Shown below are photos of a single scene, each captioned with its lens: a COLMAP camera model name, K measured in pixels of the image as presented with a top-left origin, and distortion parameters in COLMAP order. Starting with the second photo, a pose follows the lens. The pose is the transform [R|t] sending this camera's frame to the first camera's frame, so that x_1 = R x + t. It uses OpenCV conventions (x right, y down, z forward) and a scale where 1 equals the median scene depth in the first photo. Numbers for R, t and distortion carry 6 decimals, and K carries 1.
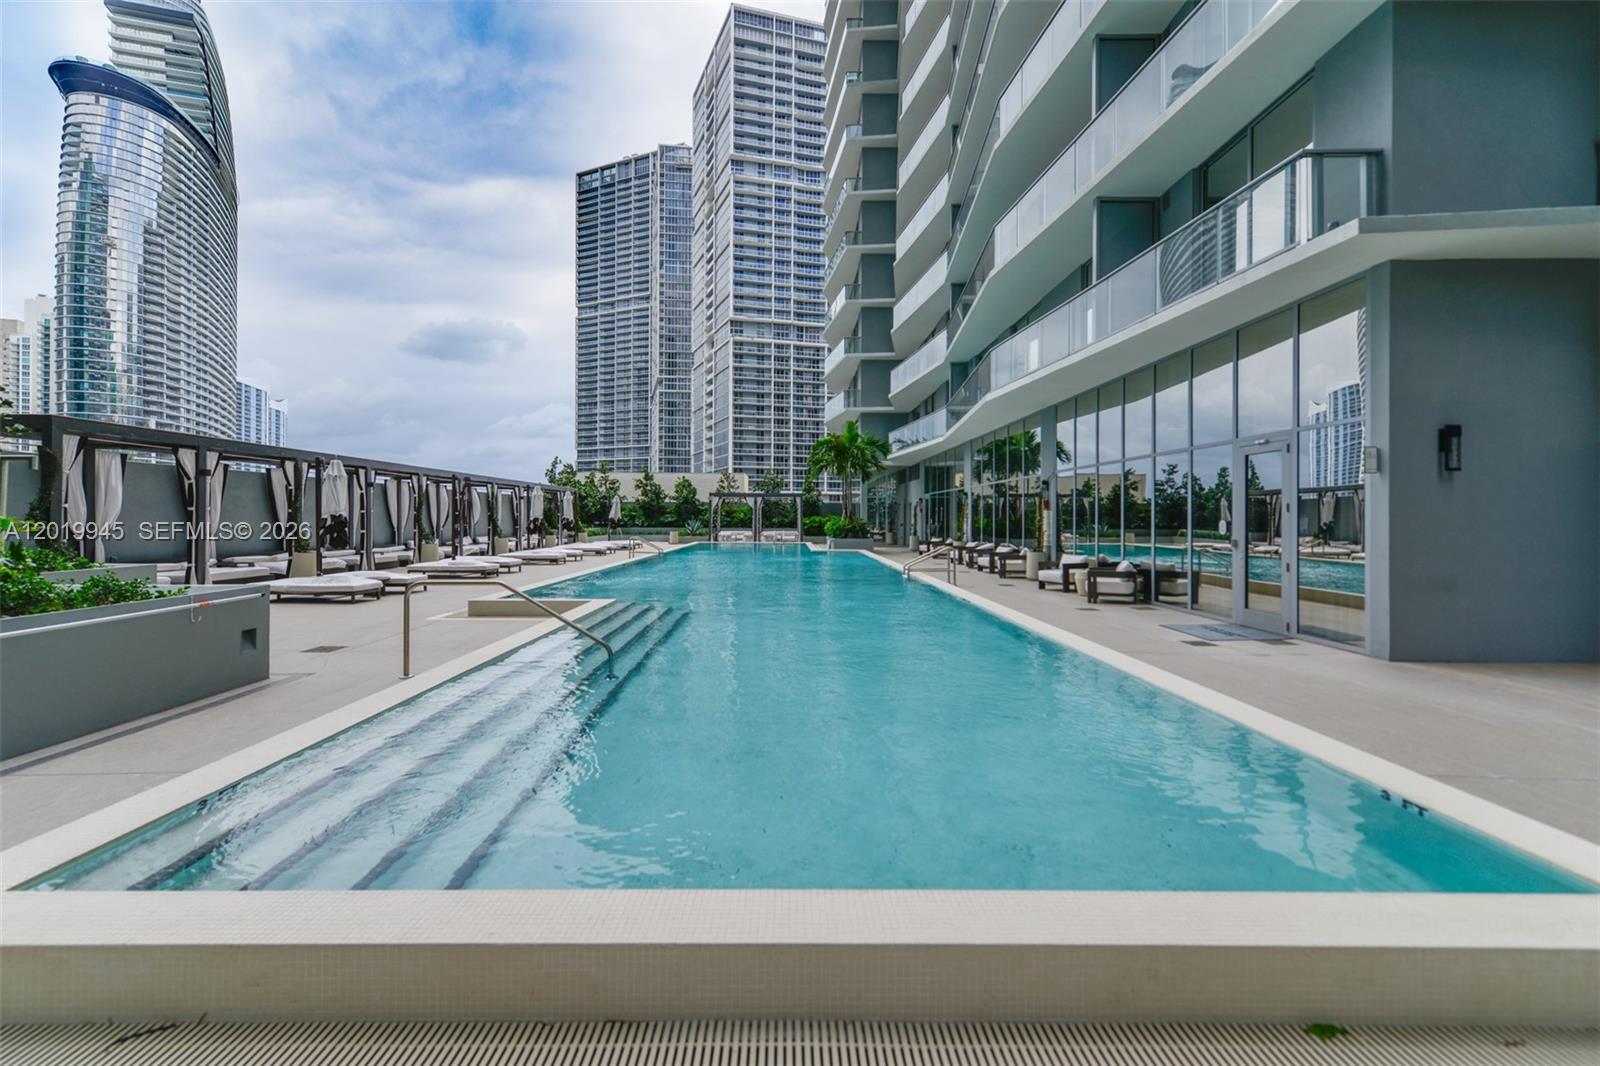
lens RADIAL K [[626.1, 0, 790.1], [0, 626.1, 524.5], [0, 0, 1]] dist [0.003163, 0.000155]
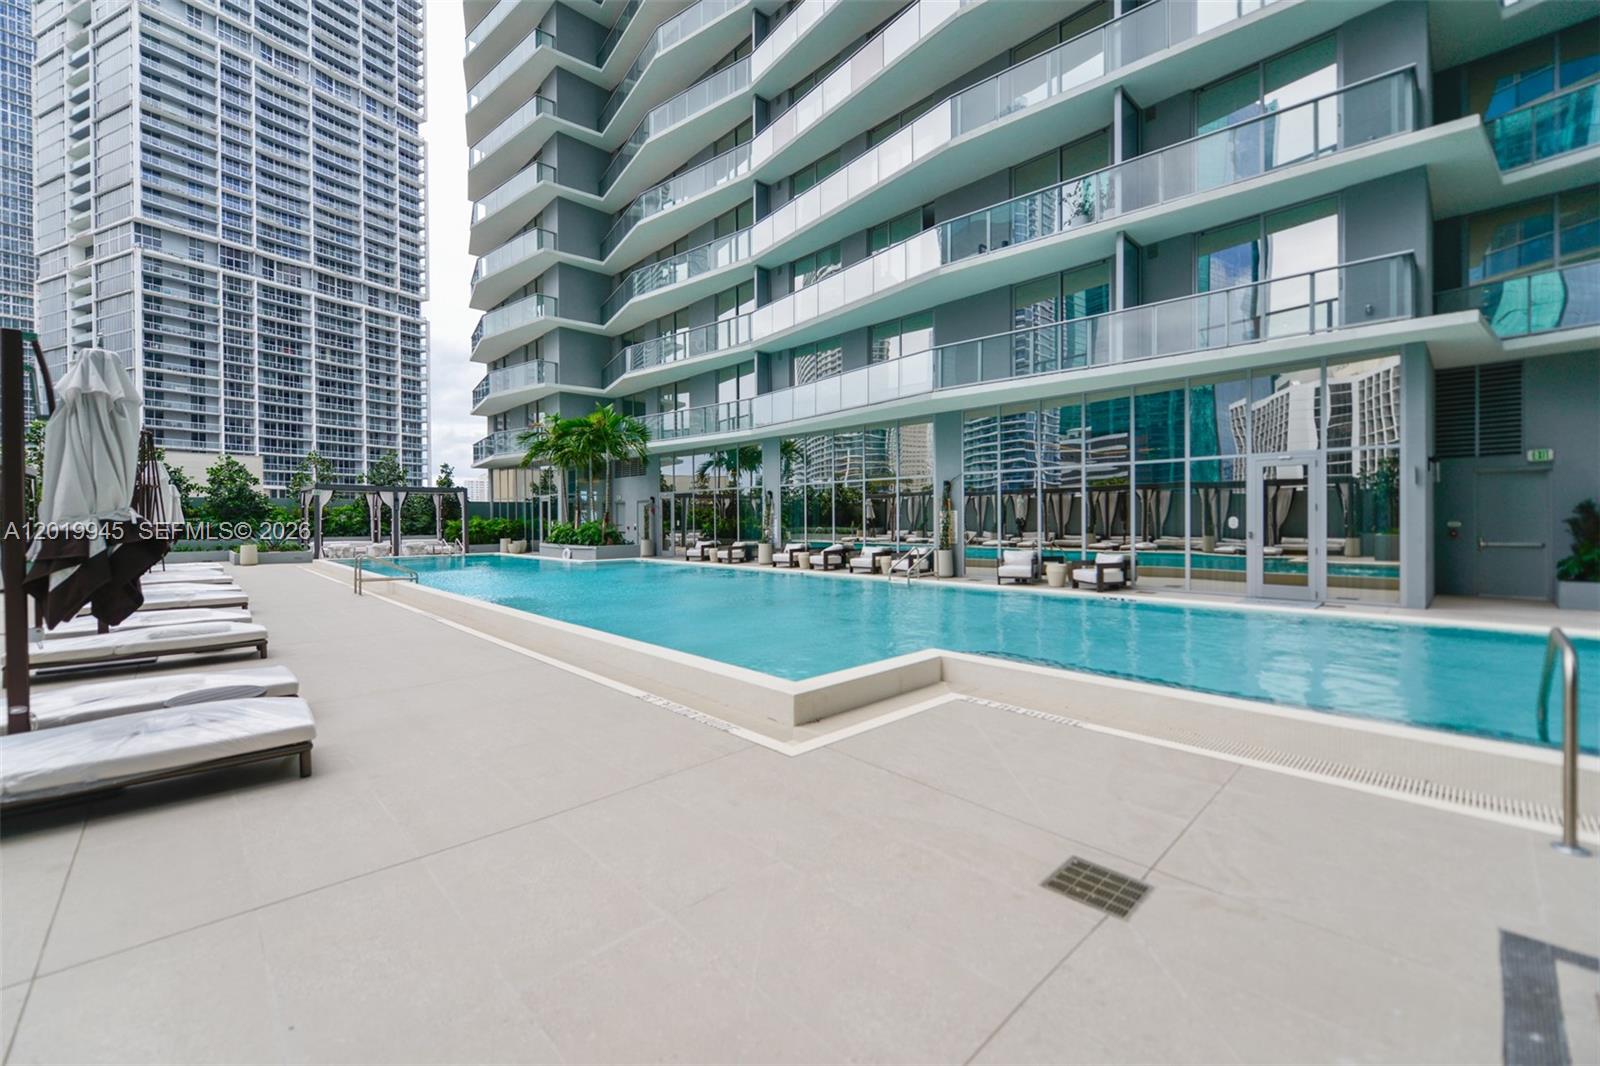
lens RADIAL K [[643.6, 0, 792.6], [0, 643.6, 527.6], [0, 0, 1]] dist [-0.002914, -0.001244]
pose [[0.728350, -0.018526, 0.684954, -0.055680], [0.017160, 0.999814, 0.008795, -0.000687], [-0.684990, 0.005348, 0.728533, 0.041303]]
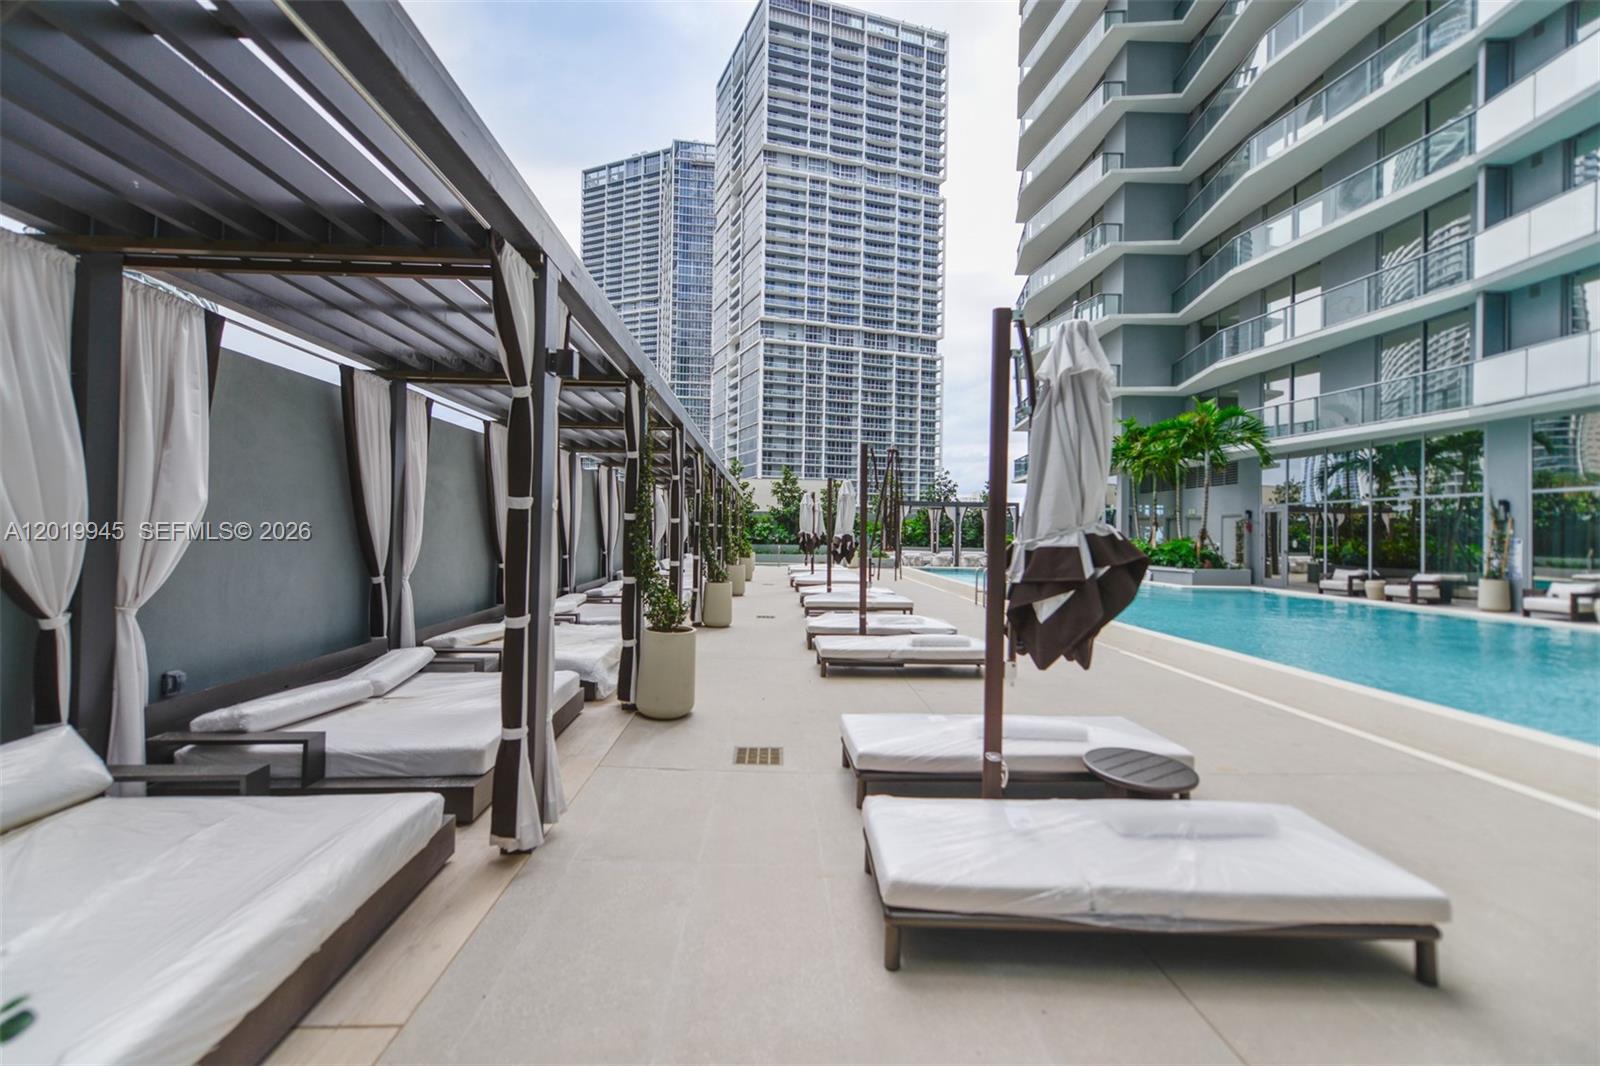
lens RADIAL K [[629.4, 0, 789.2], [0, 629.4, 529.4], [0, 0, 1]] dist [0.003934, -0.000658]
pose [[0.999680, 0.010125, 0.023195, -0.068214], [-0.009798, 0.999851, -0.014202, -0.001057], [-0.023335, 0.013970, 0.999630, 0.060027]]
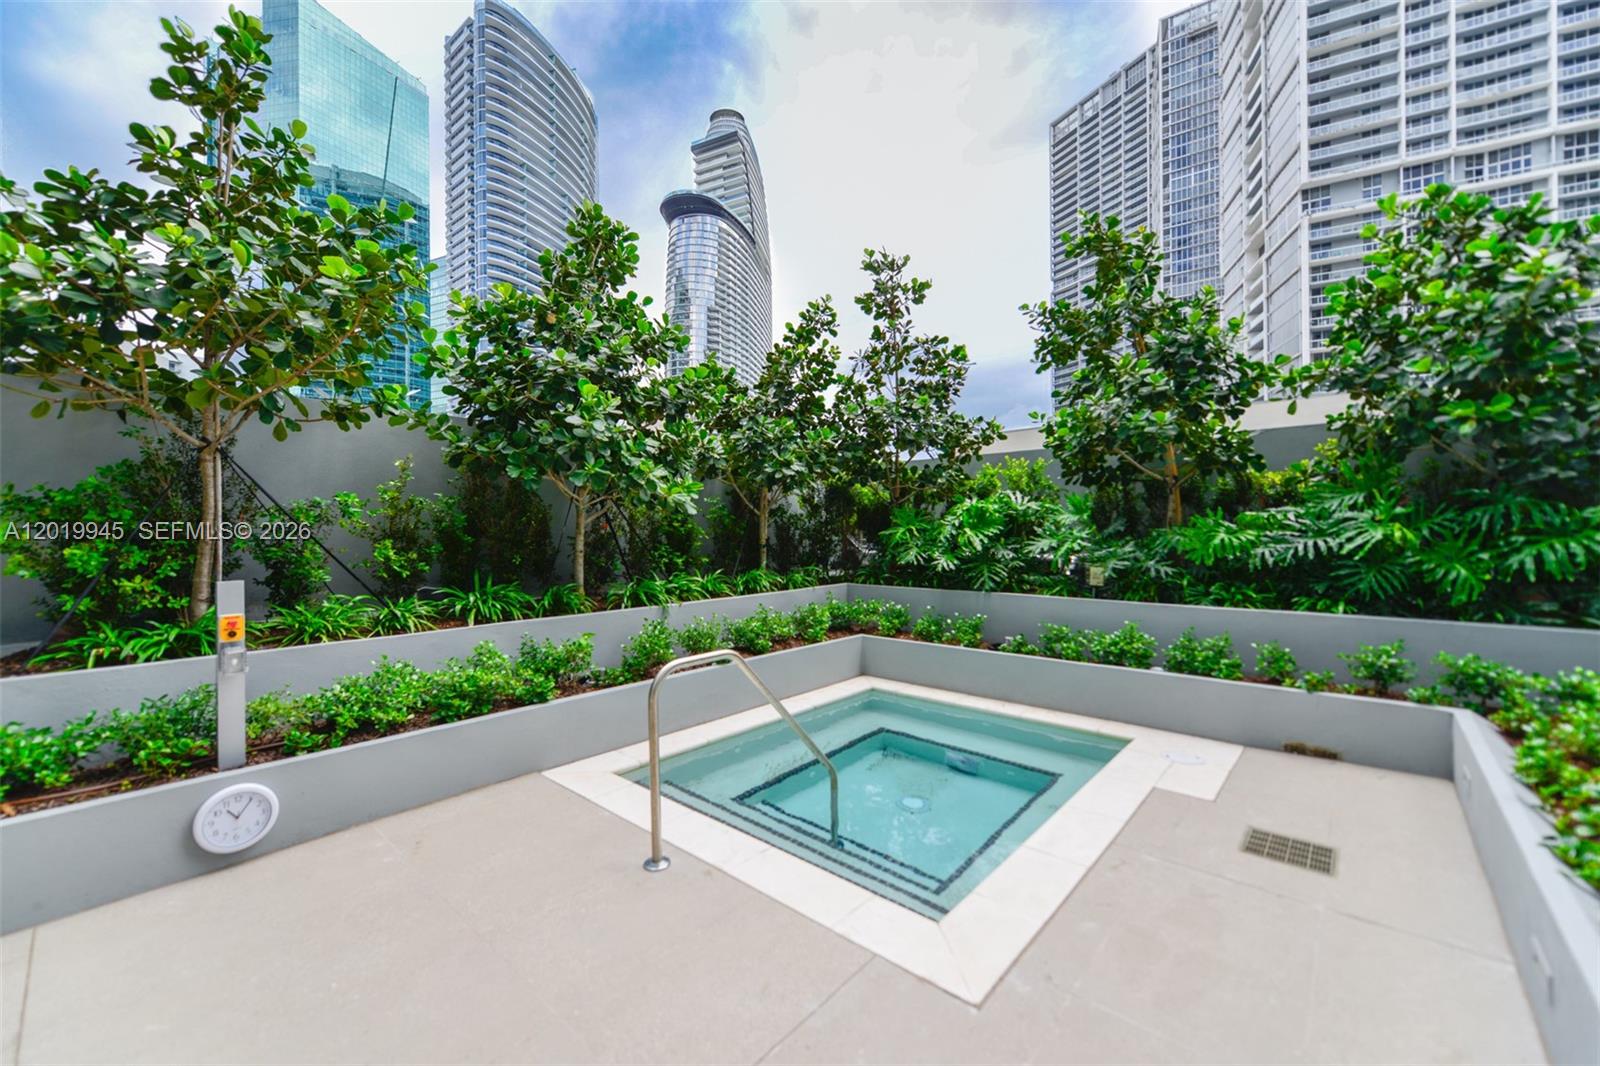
lens RADIAL K [[626.1, 0, 790.1], [0, 626.1, 524.5], [0, 0, 1]] dist [0.003163, 0.000155]
pose [[0.733969, -0.016860, -0.678974, -0.050419], [0.004959, 0.999798, -0.019466, -0.002694], [0.679165, 0.010920, 0.733904, 0.231965]]
